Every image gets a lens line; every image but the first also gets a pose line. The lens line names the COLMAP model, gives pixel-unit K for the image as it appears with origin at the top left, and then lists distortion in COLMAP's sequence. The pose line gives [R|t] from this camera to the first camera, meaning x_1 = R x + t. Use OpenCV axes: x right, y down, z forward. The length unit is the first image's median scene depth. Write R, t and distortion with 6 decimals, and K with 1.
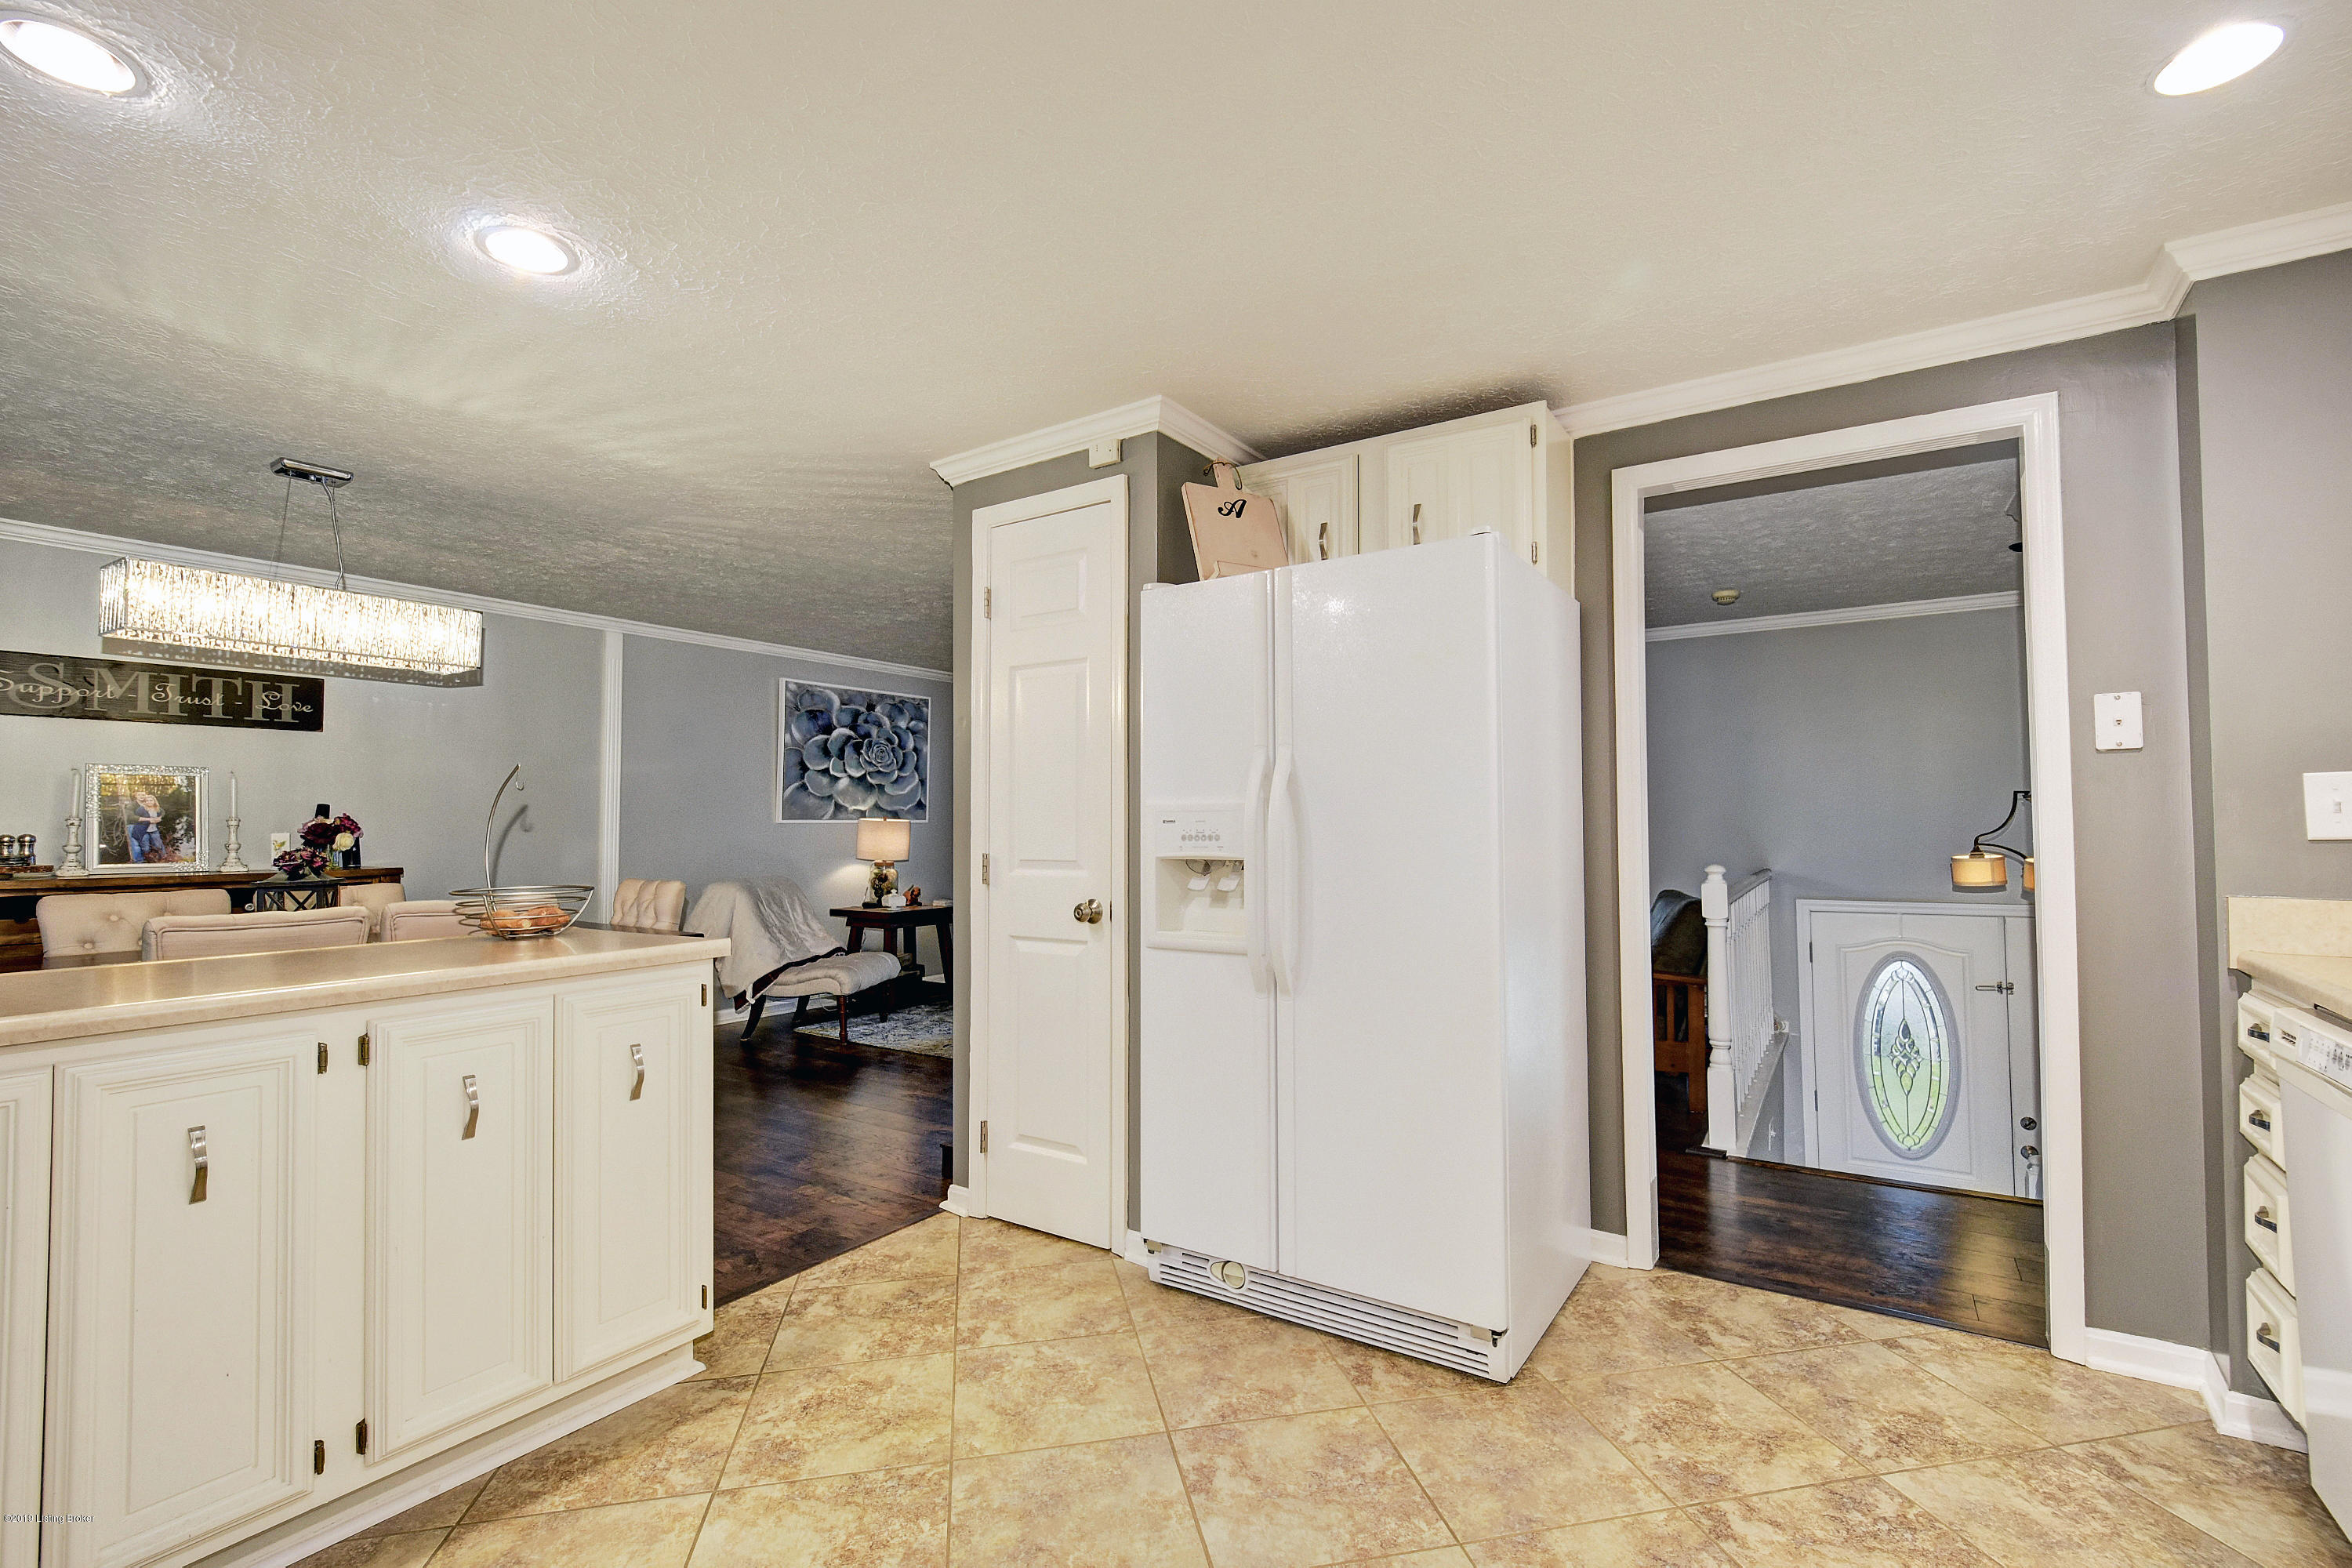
lens RADIAL K [[1044.2, 0, 1180.1], [0, 1044.2, 794.0], [0, 0, 1]] dist [0.000161, 0.000095]
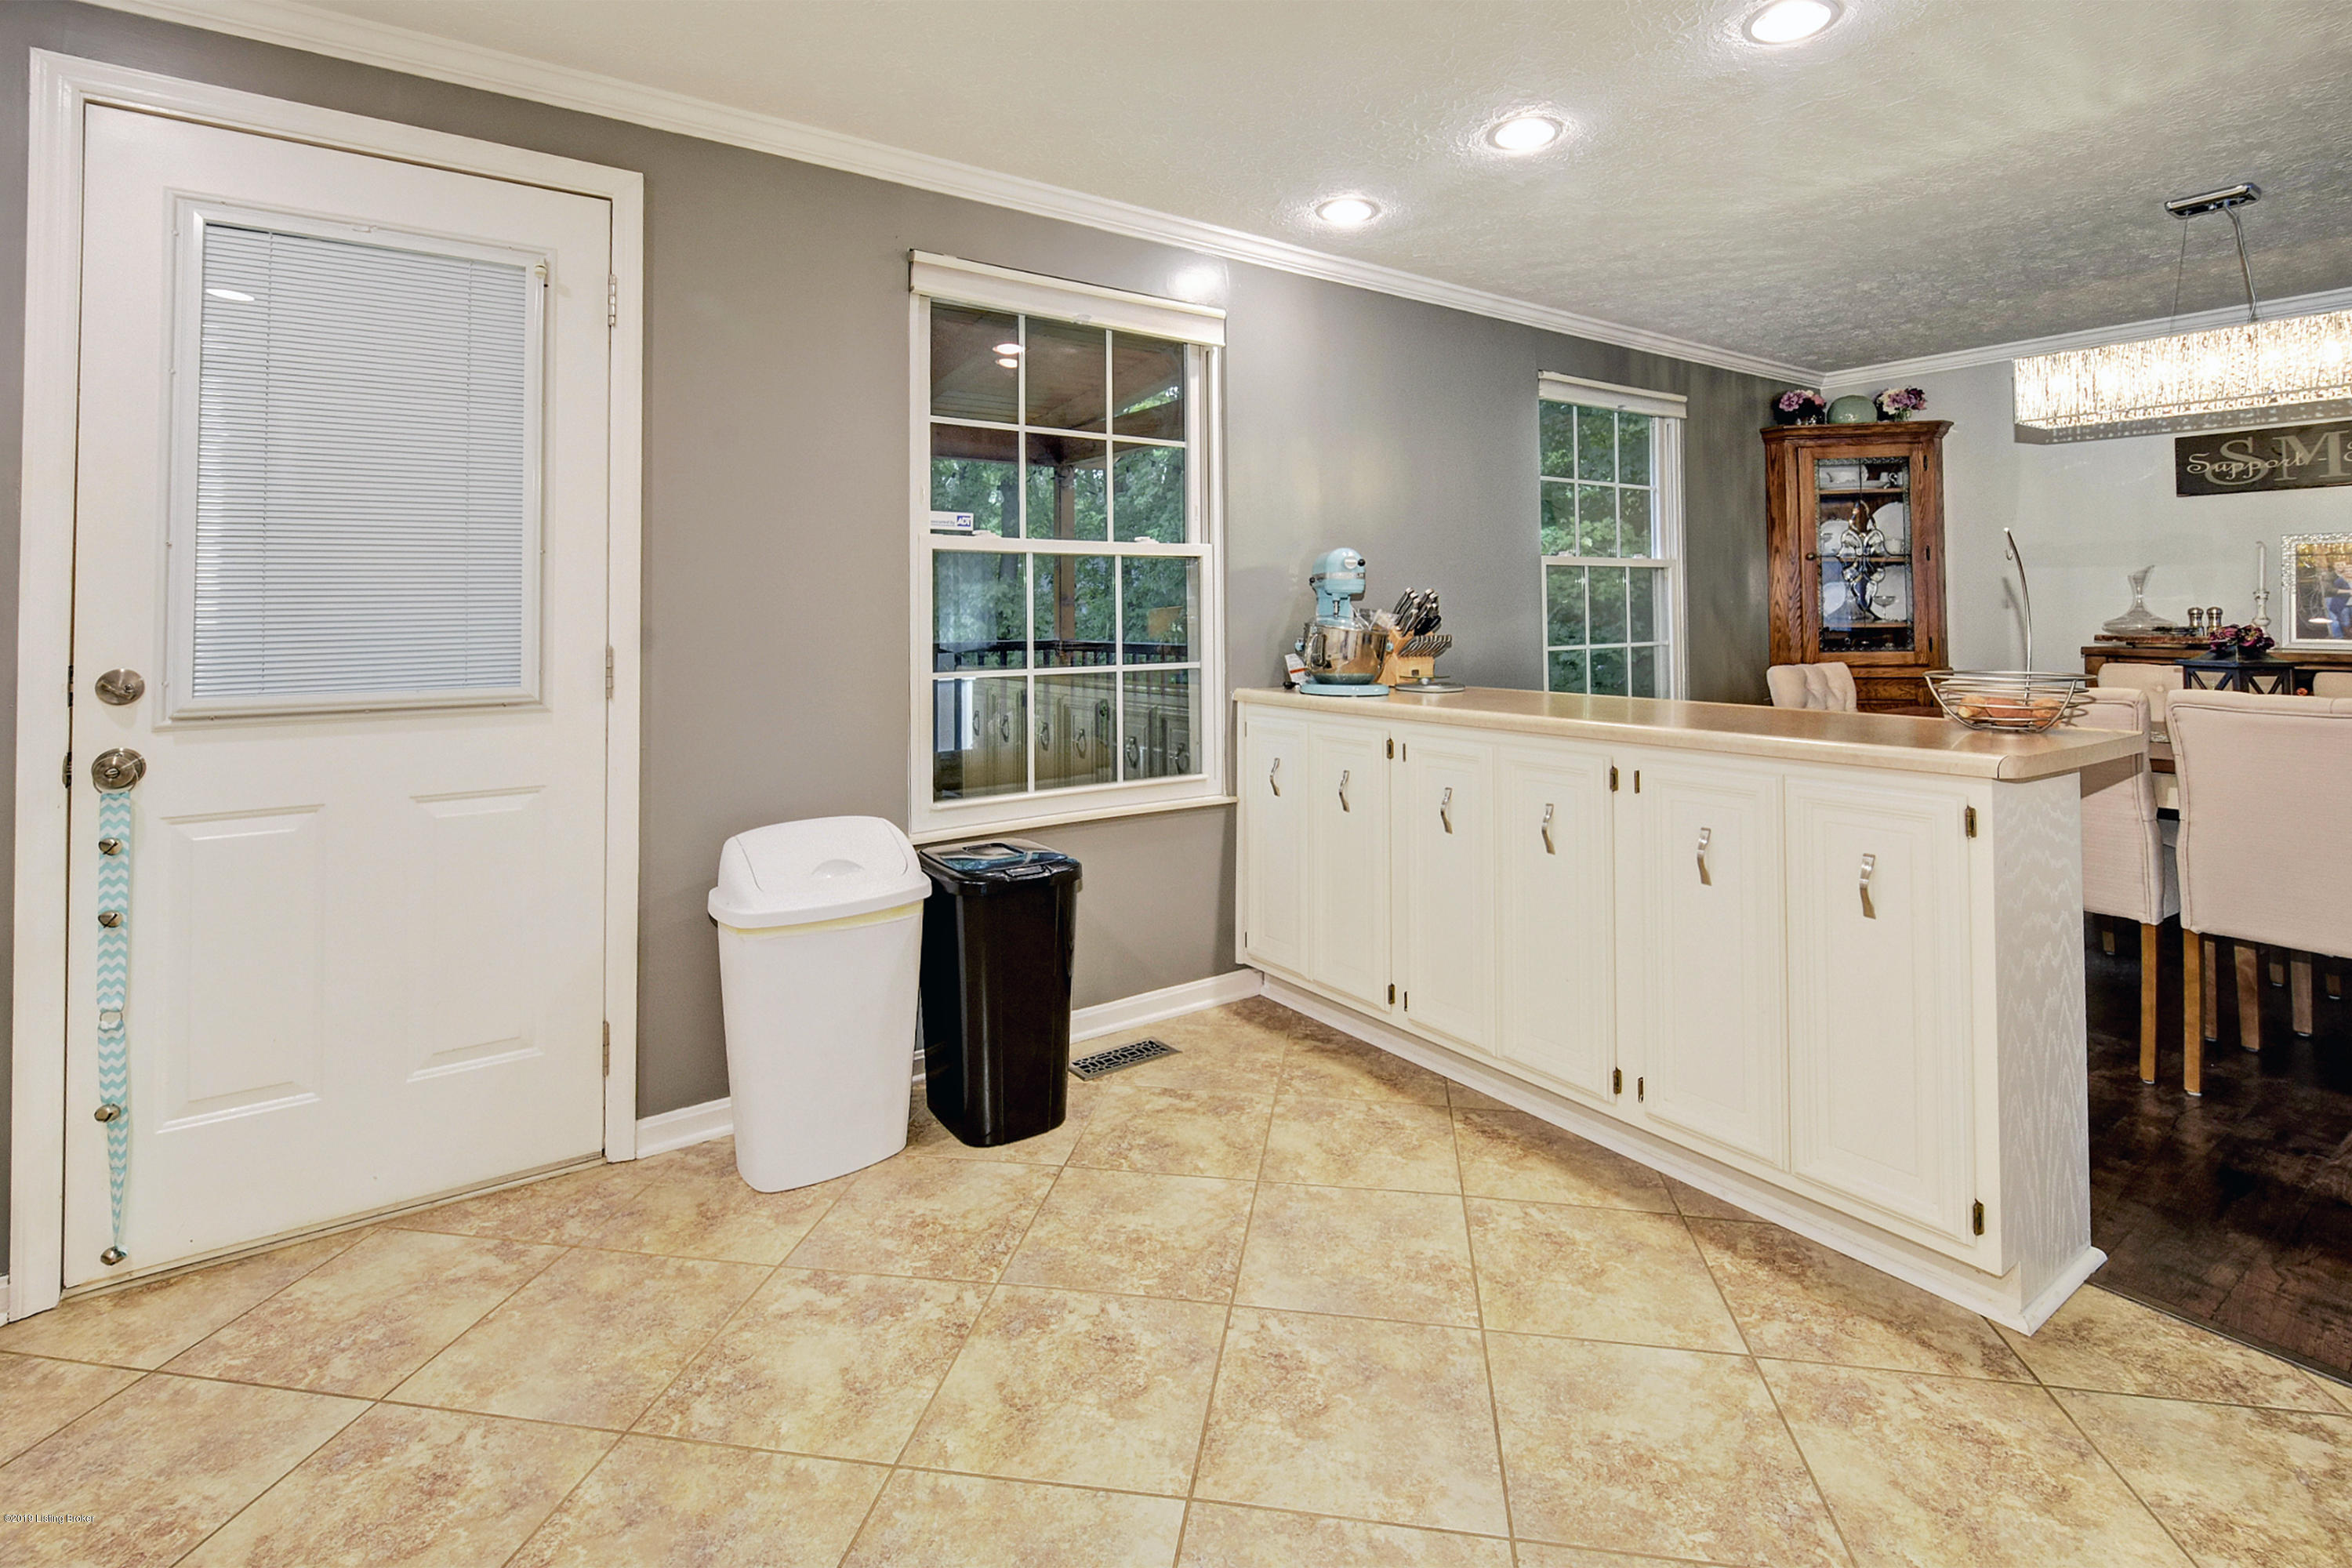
lens RADIAL K [[1056.9, 0, 1173.9], [0, 1056.9, 576.7], [0, 0, 1]] dist [-0.001410, -0.000170]
pose [[-0.348127, -0.020308, -0.937227, 0.400901], [0.031850, 0.998932, -0.033476, 0.016208], [0.936906, -0.041504, -0.347108, 0.612332]]
